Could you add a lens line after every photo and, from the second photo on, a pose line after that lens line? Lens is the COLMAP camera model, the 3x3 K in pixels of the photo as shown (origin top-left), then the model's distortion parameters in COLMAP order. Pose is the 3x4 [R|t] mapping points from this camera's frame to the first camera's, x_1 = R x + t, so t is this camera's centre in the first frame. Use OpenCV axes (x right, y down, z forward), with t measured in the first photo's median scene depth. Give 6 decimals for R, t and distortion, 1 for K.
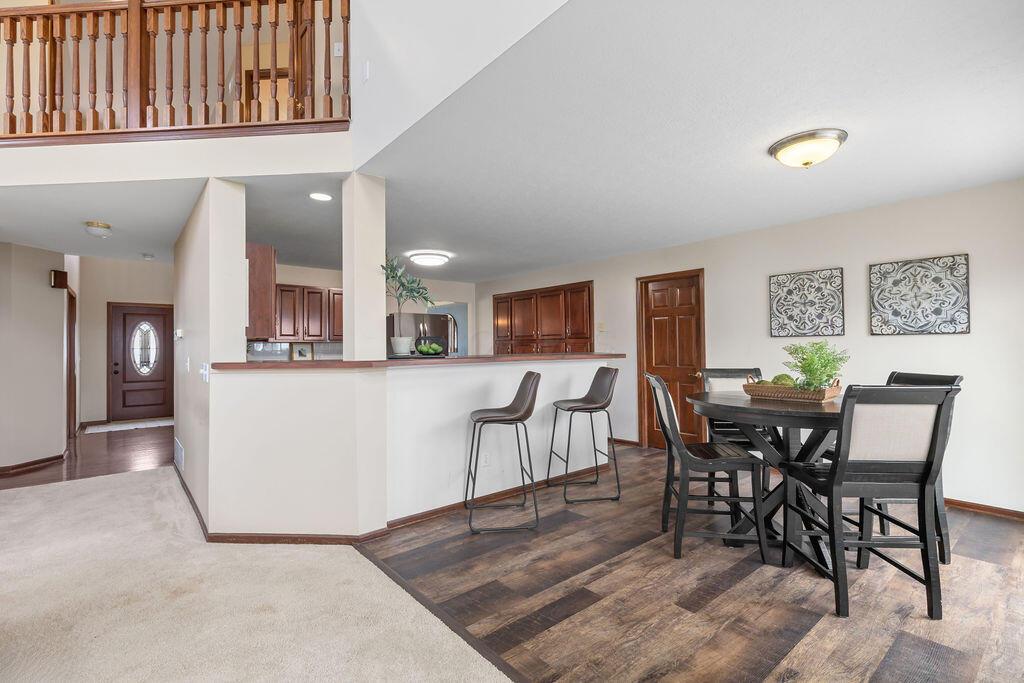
lens RADIAL K [[466.6, 0, 510.3], [0, 466.6, 343.6], [0, 0, 1]] dist [0.003030, 0.000271]
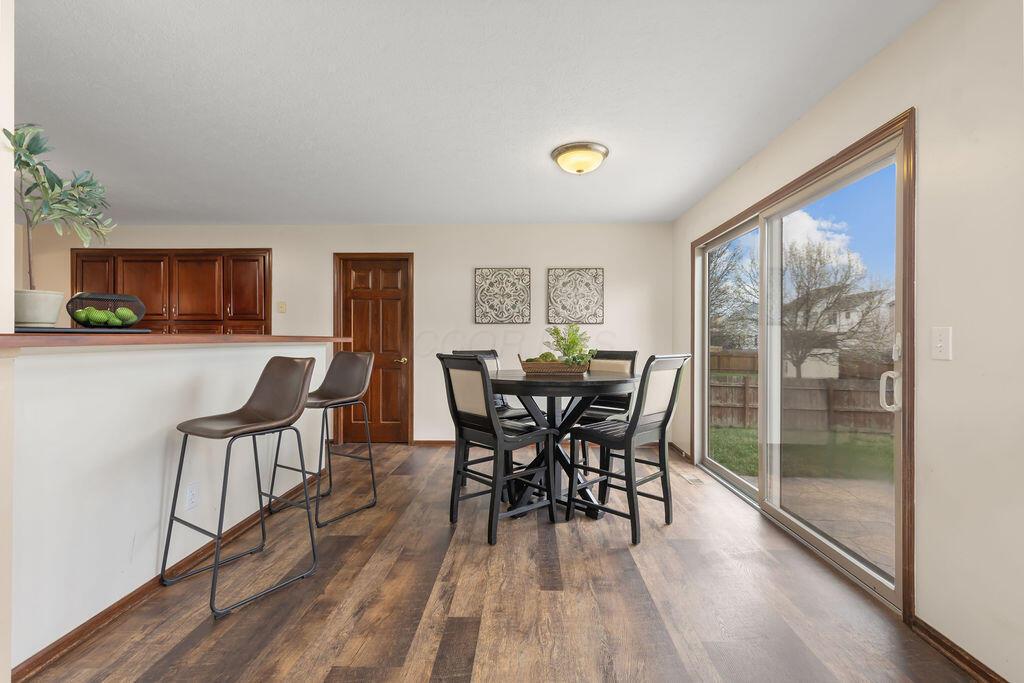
lens RADIAL K [[460.2, 0, 517.1], [0, 460.2, 336.7], [0, 0, 1]] dist [0.007741, 0.000014]
pose [[0.656651, 0.014003, 0.754065, -0.244494], [-0.011998, 0.999895, -0.008121, 0.030522], [-0.754099, -0.003715, 0.656750, 0.260299]]
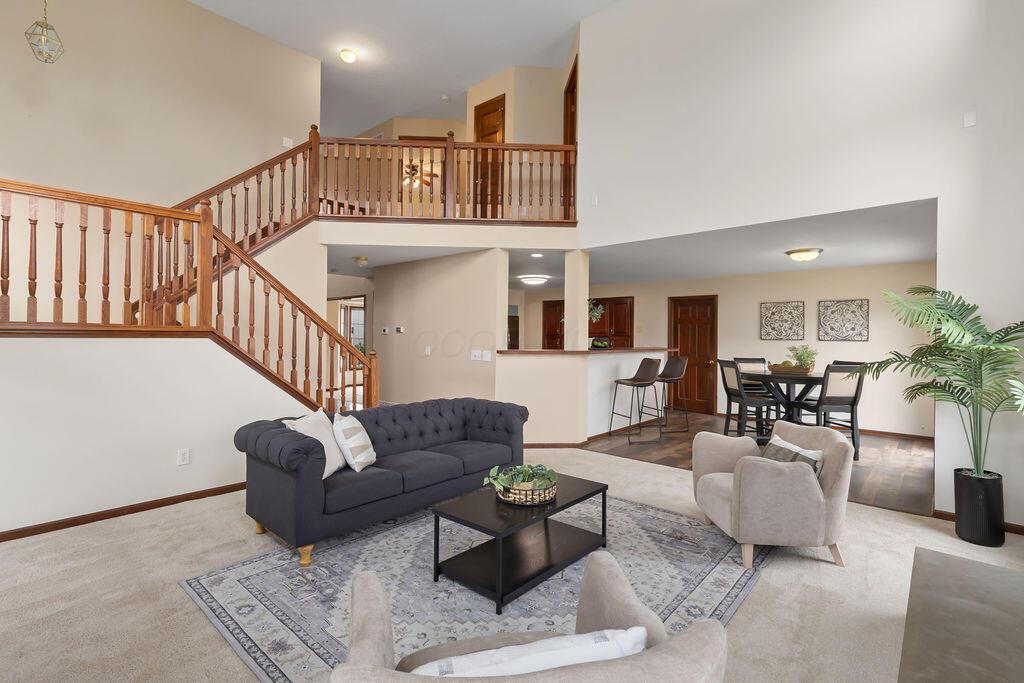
lens RADIAL K [[480.9, 0, 493.2], [0, 480.9, 336.7], [0, 0, 1]] dist [-0.000787, -0.000188]
pose [[0.991358, 0.019700, 0.129696, -0.754659], [-0.020659, 0.999768, 0.006049, -0.019414], [-0.129547, -0.008676, 0.991535, -0.711729]]
